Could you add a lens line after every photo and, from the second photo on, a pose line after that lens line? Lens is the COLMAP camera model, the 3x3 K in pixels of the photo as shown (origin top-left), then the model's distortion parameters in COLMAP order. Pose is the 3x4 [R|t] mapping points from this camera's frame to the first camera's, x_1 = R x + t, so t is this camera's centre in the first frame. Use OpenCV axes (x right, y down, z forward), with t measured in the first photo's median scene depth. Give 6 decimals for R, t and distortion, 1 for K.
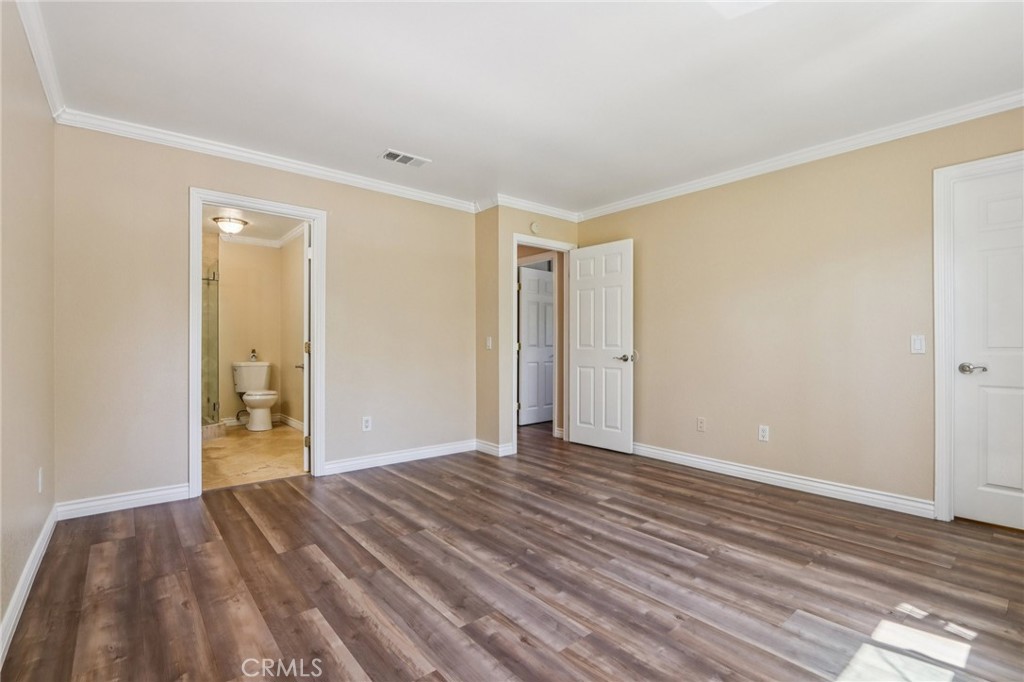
lens RADIAL K [[475.1, 0, 509.0], [0, 475.1, 341.1], [0, 0, 1]] dist [-0.017100, 0.001666]
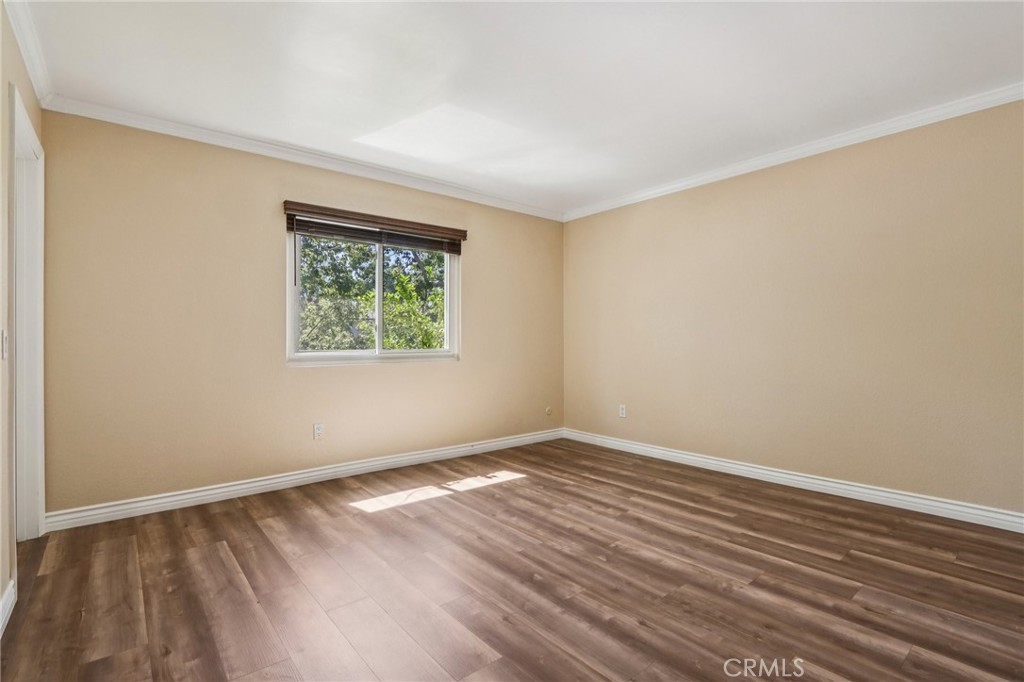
lens RADIAL K [[475.1, 0, 513.3], [0, 475.1, 341.6], [0, 0, 1]] dist [-0.017100, 0.001666]
pose [[-0.999996, 0.002661, -0.000586, 0.232880], [0.002663, 0.999994, -0.002153, 0.008280], [0.000580, -0.002155, -0.999998, 2.030341]]
